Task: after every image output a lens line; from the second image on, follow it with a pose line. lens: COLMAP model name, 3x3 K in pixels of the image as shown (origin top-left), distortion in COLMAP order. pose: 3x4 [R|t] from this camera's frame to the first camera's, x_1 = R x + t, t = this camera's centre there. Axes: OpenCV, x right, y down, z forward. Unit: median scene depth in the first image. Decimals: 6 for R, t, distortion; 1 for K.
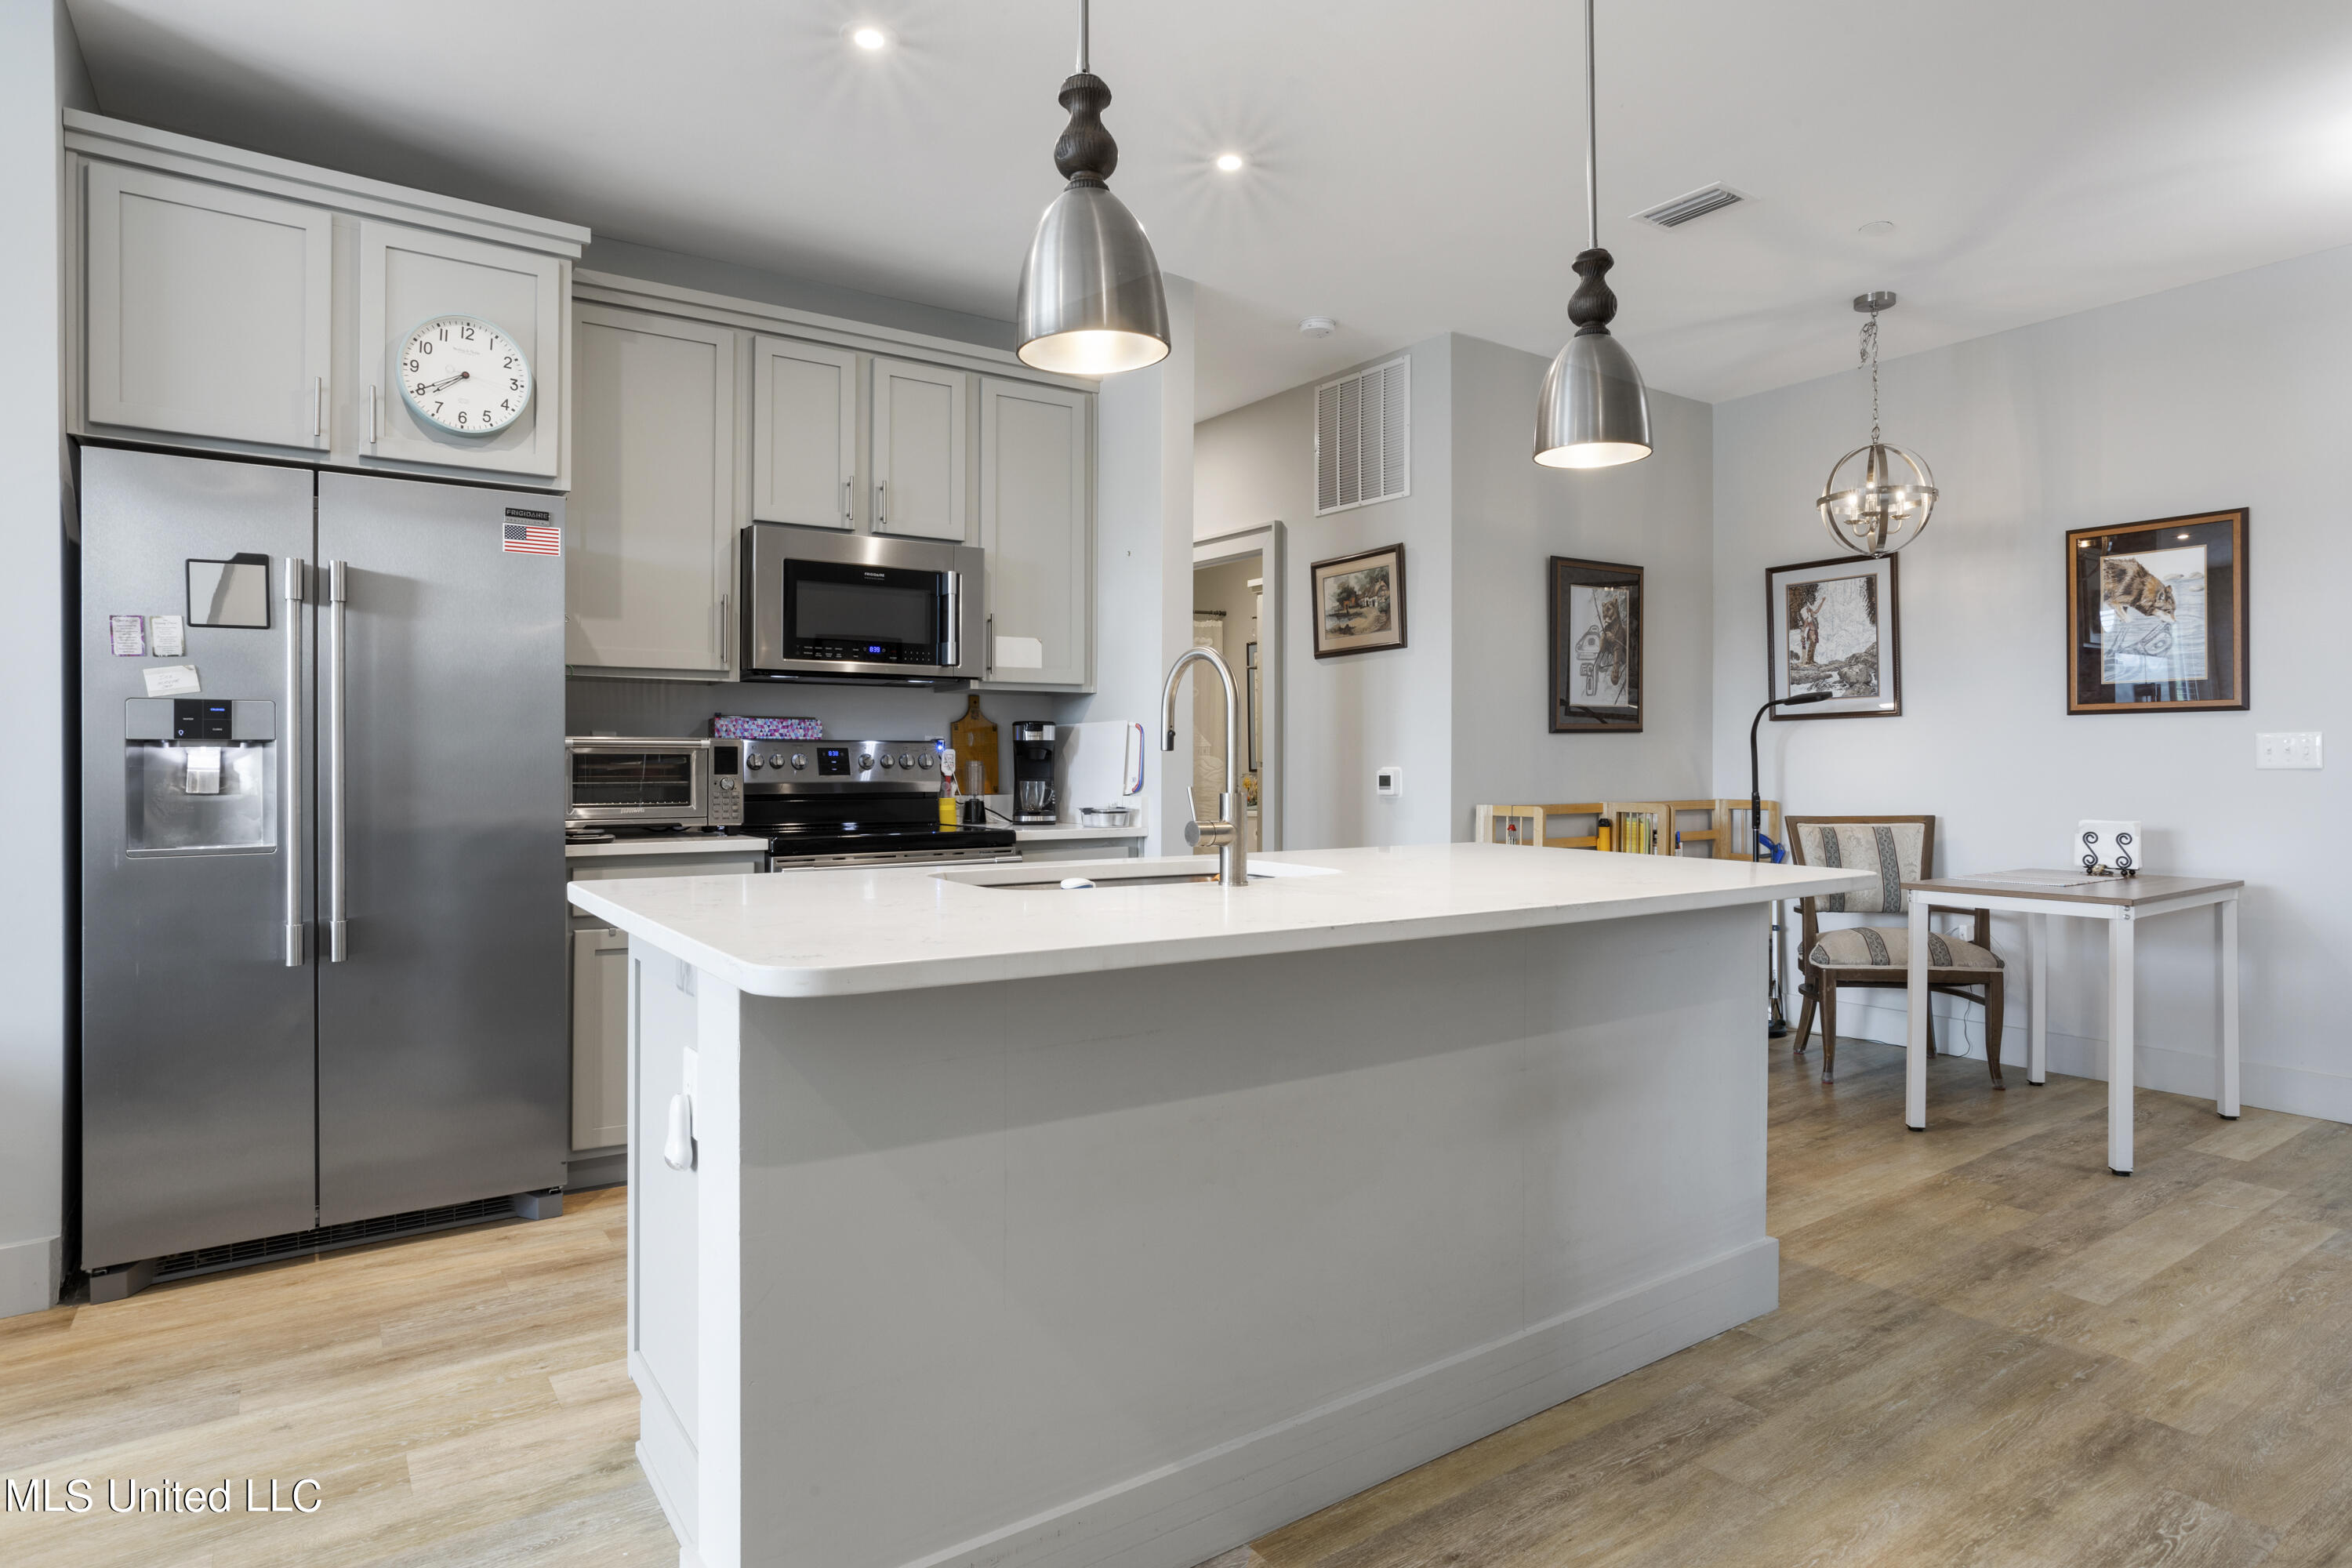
lens RADIAL K [[1264.6, 0, 1184.2], [0, 1264.6, 754.3], [0, 0, 1]] dist [-0.018535, 0.014653]
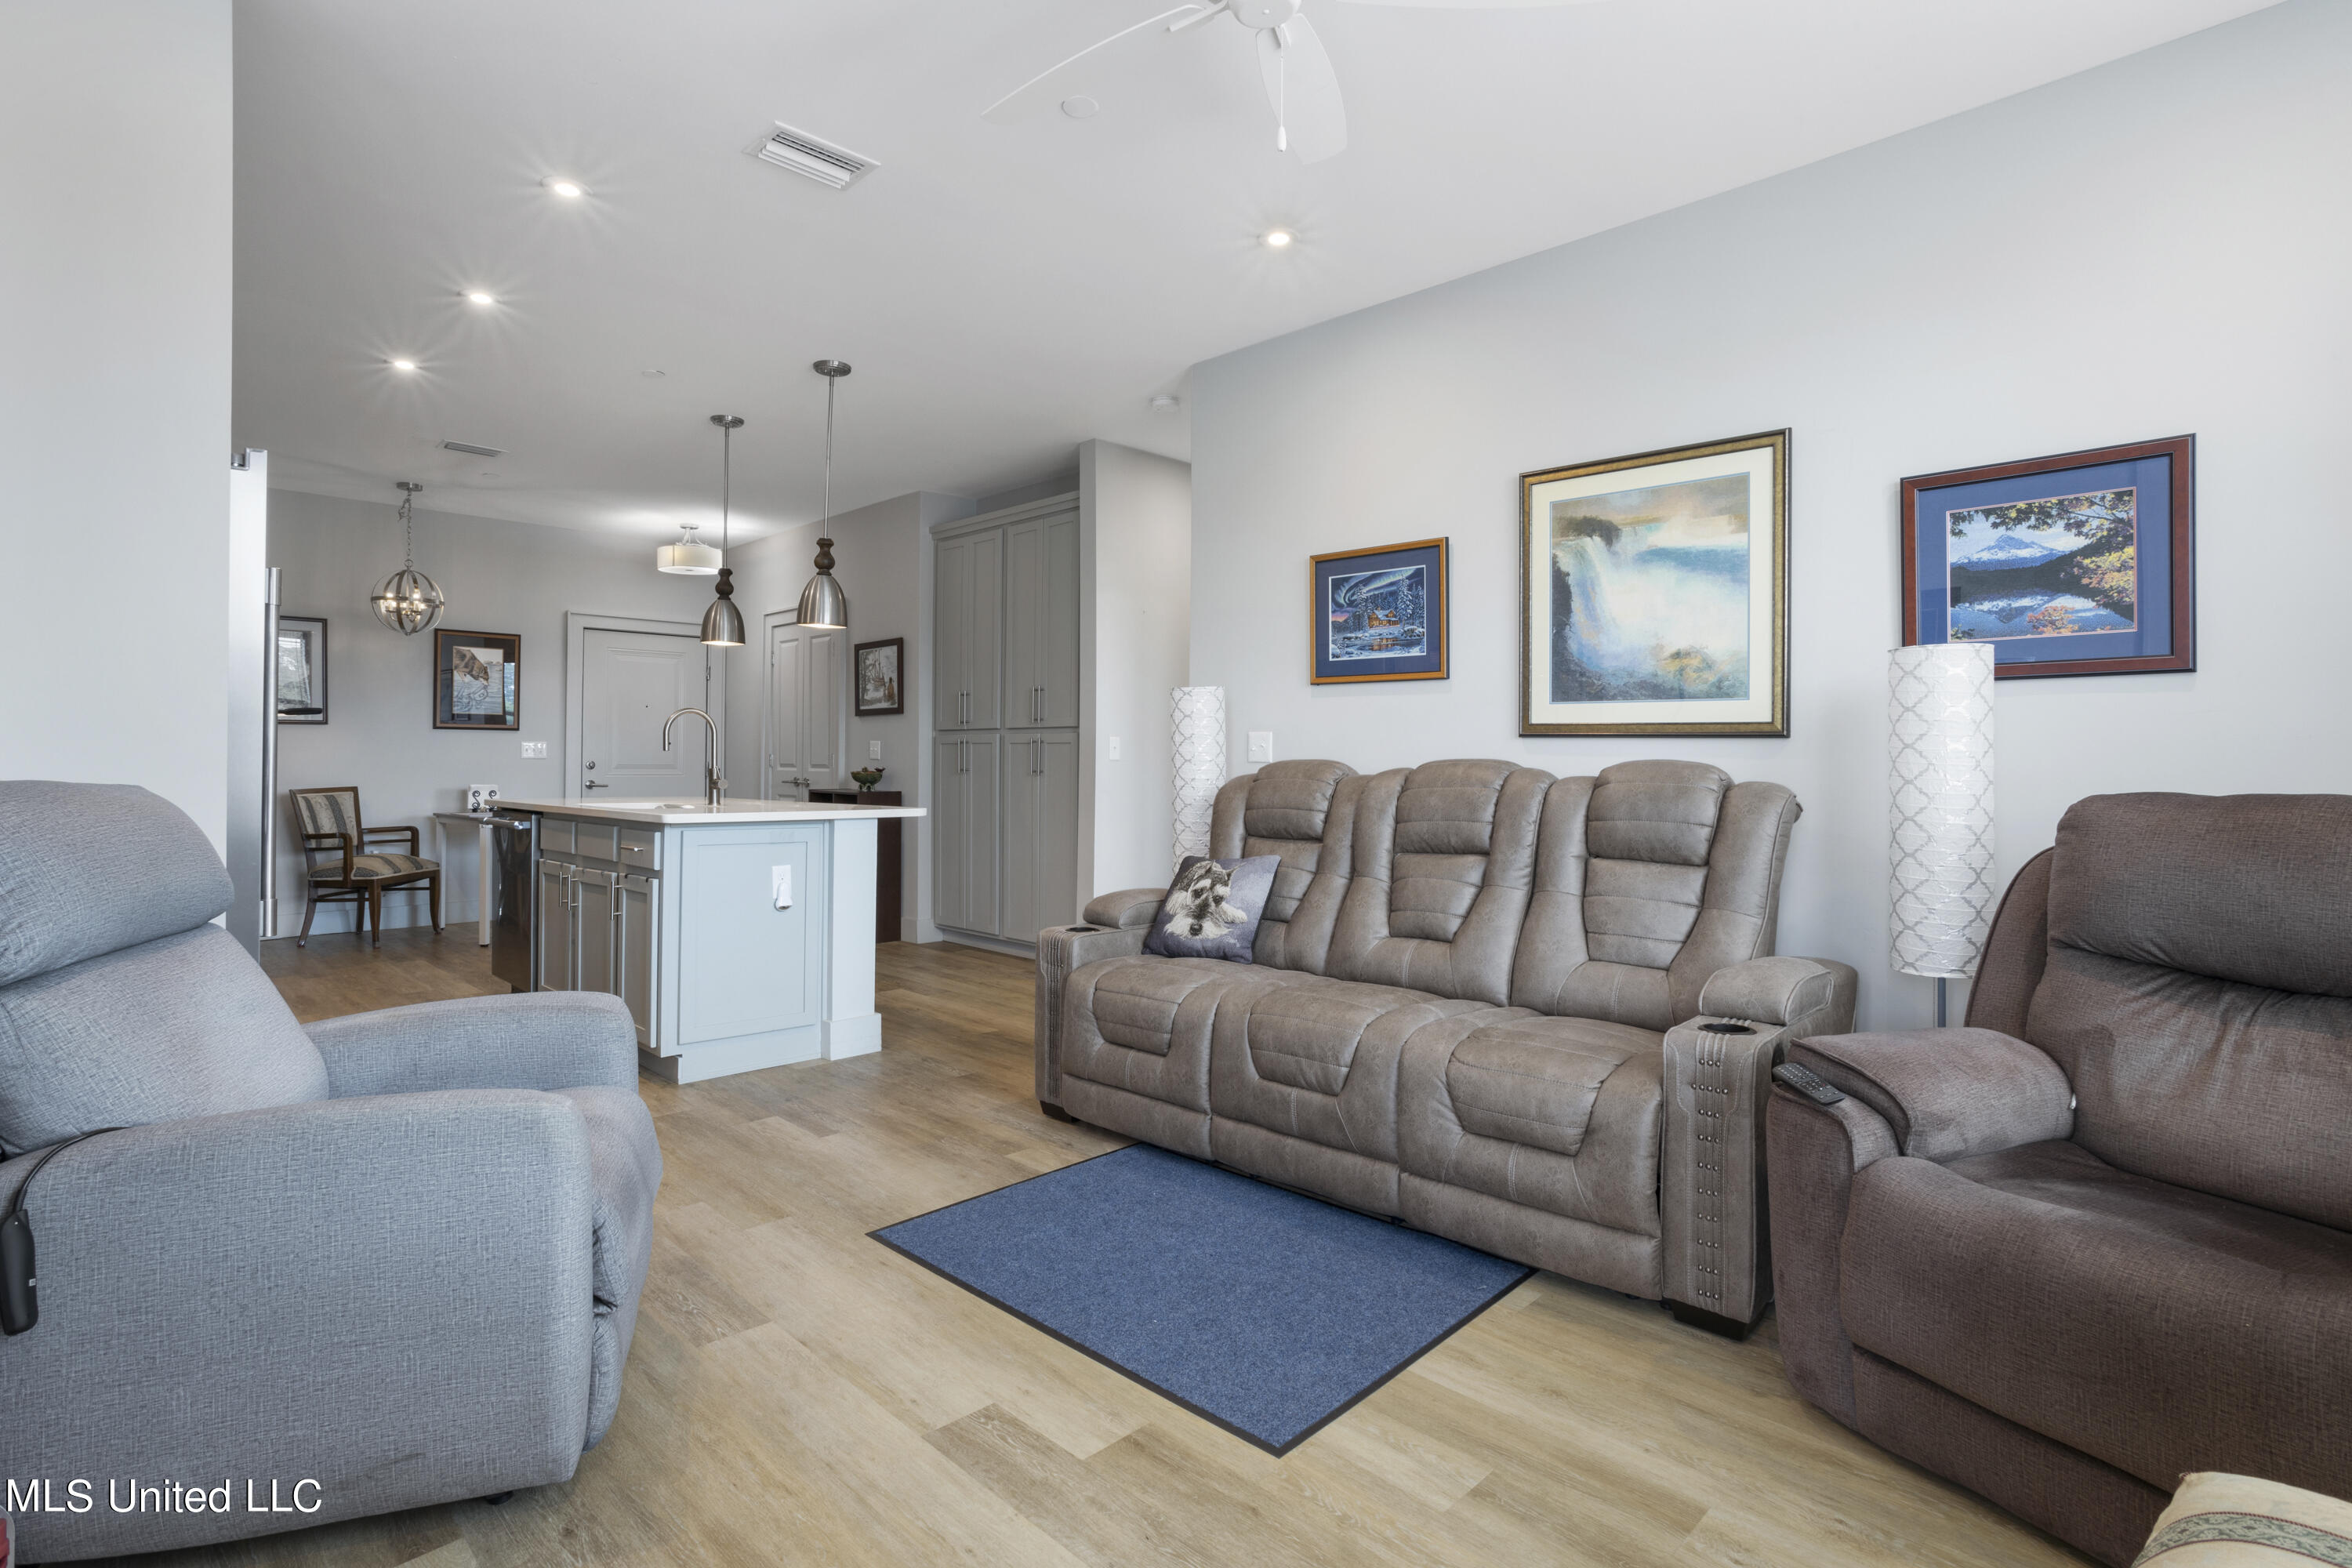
lens RADIAL K [[1158.1, 0, 1138.9], [0, 1158.1, 754.7], [0, 0, 1]] dist [-0.026352, 0.022966]
pose [[-0.138465, 0.004945, 0.990355, -1.133709], [-0.010140, 0.999928, -0.006410, 0.006747], [-0.990315, -0.010930, -0.138405, 0.224514]]
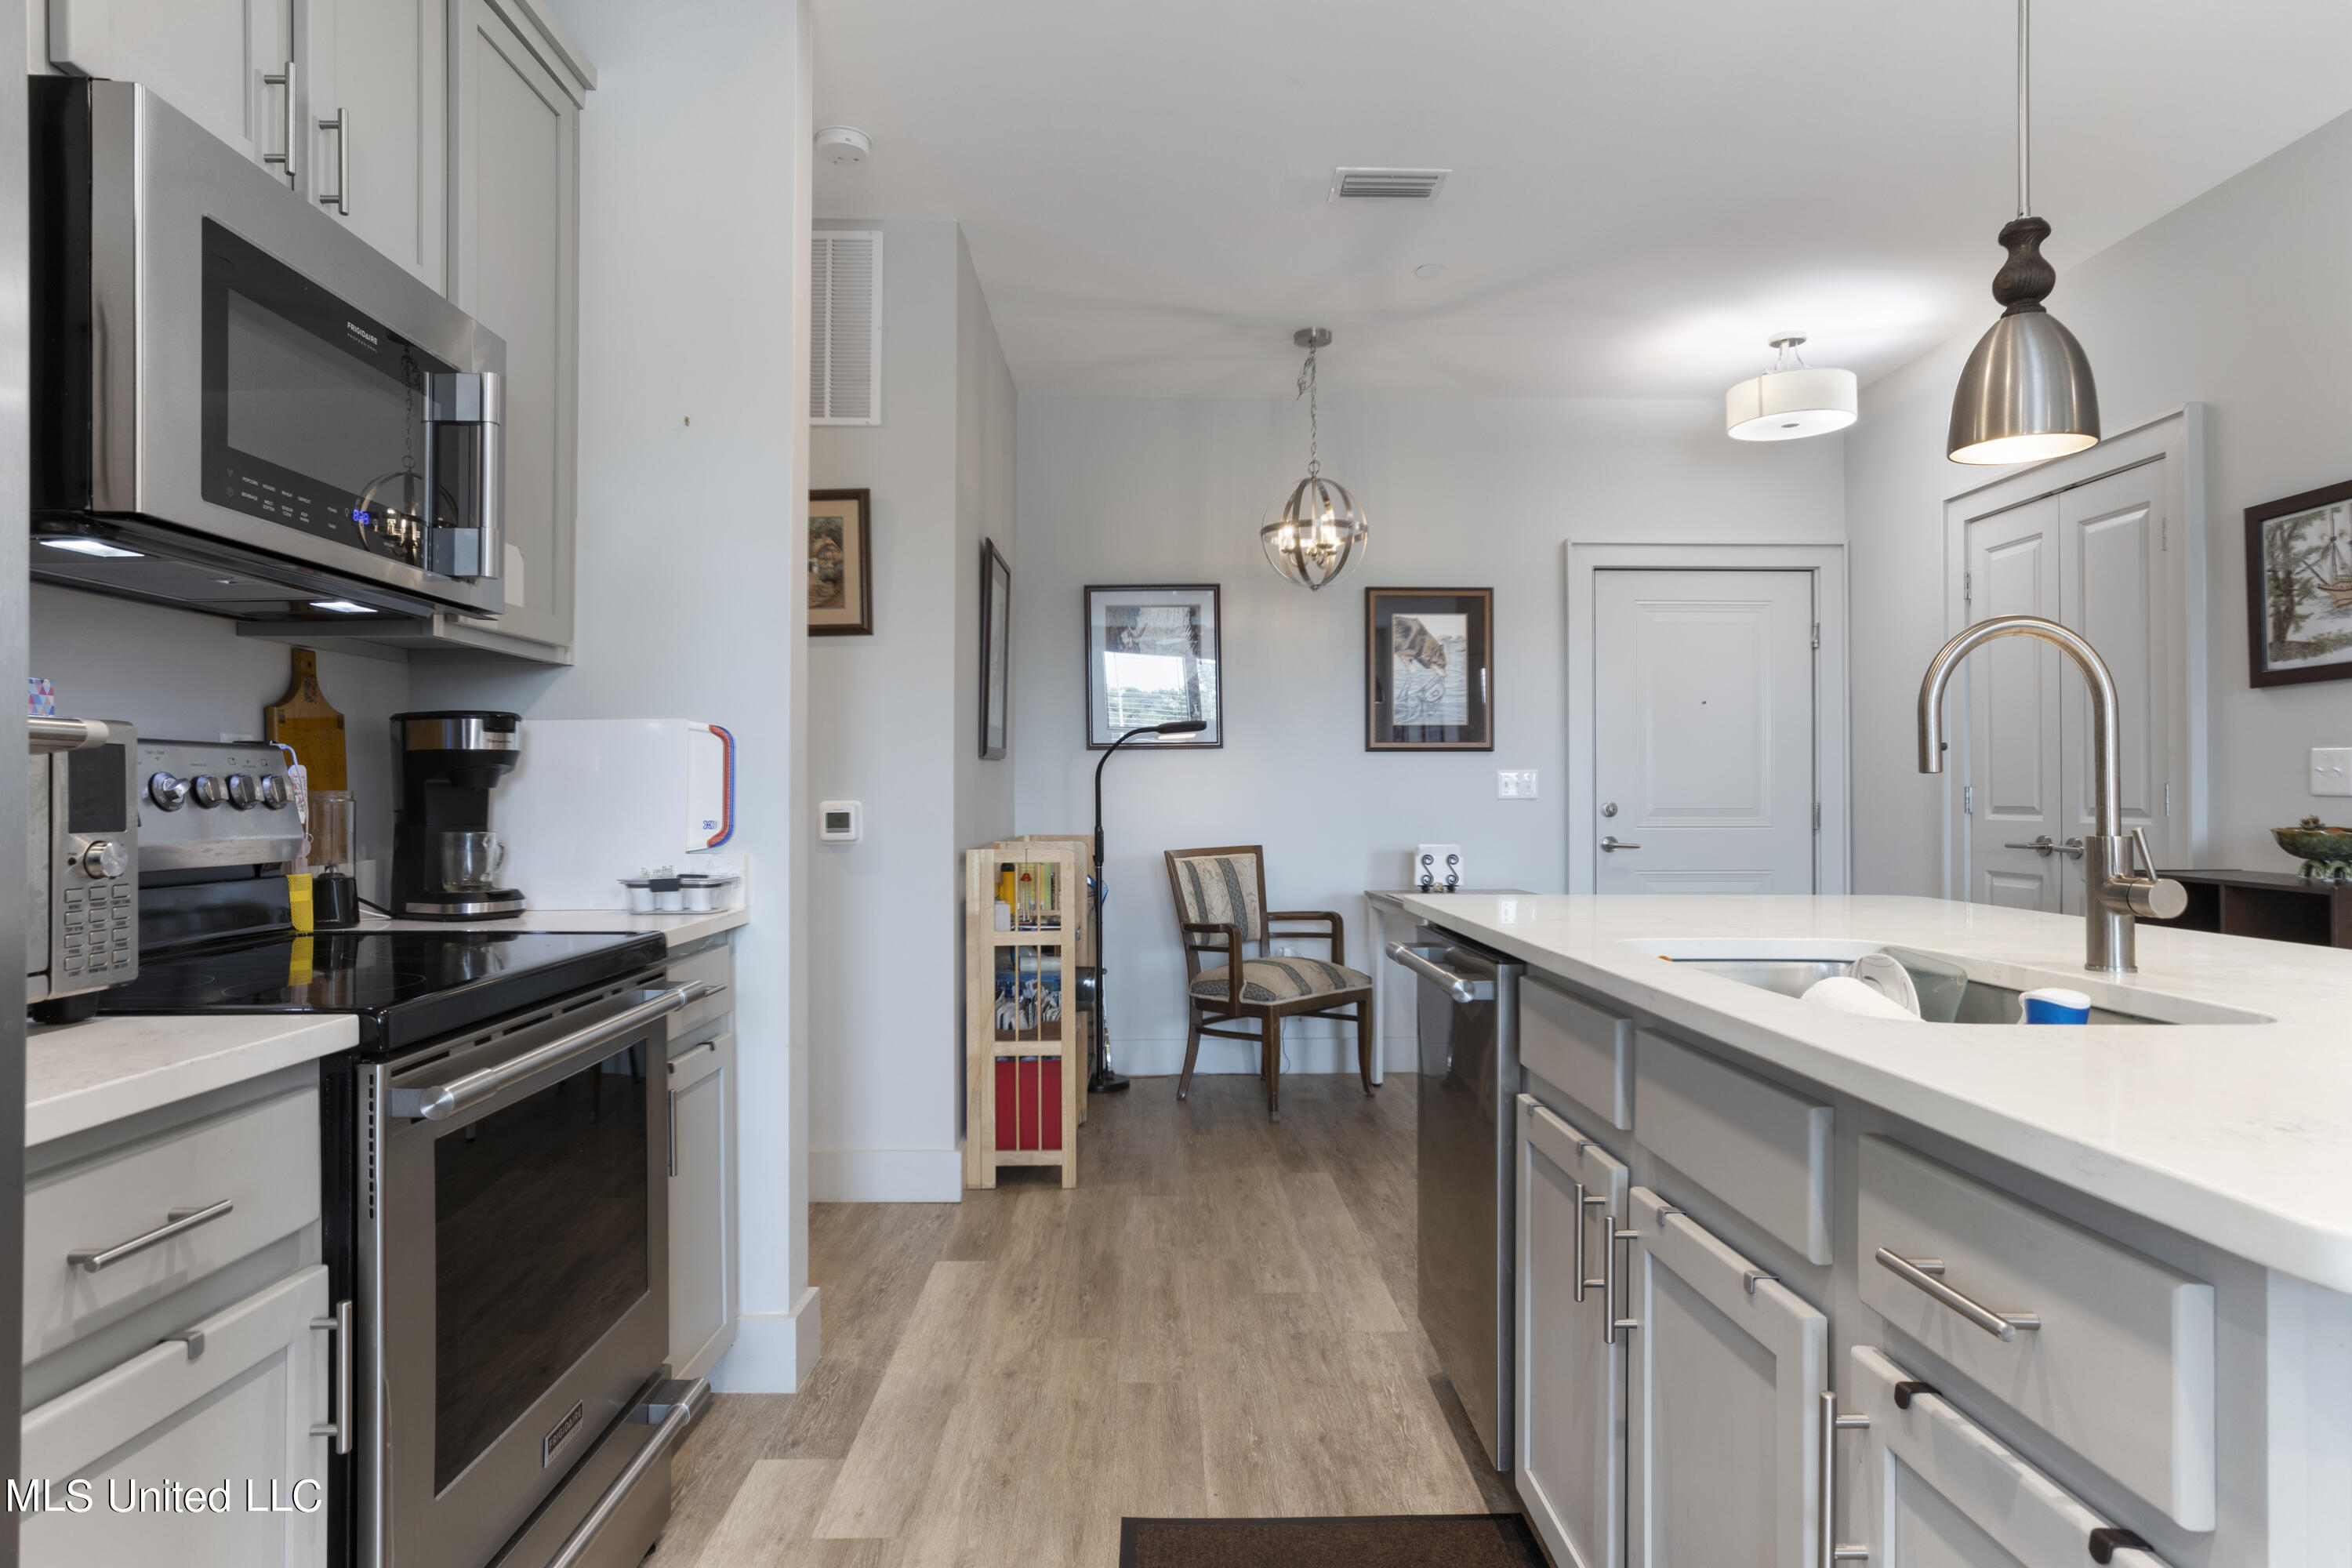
lens RADIAL K [[1342.3, 0, 1166.5], [0, 1342.3, 777.4], [0, 0, 1]] dist [-0.033871, 0.023039]
pose [[0.571480, 0.009363, 0.820562, -0.393602], [-0.001635, 0.999946, -0.010271, 0.004575], [-0.820614, 0.004528, 0.571465, 0.480342]]
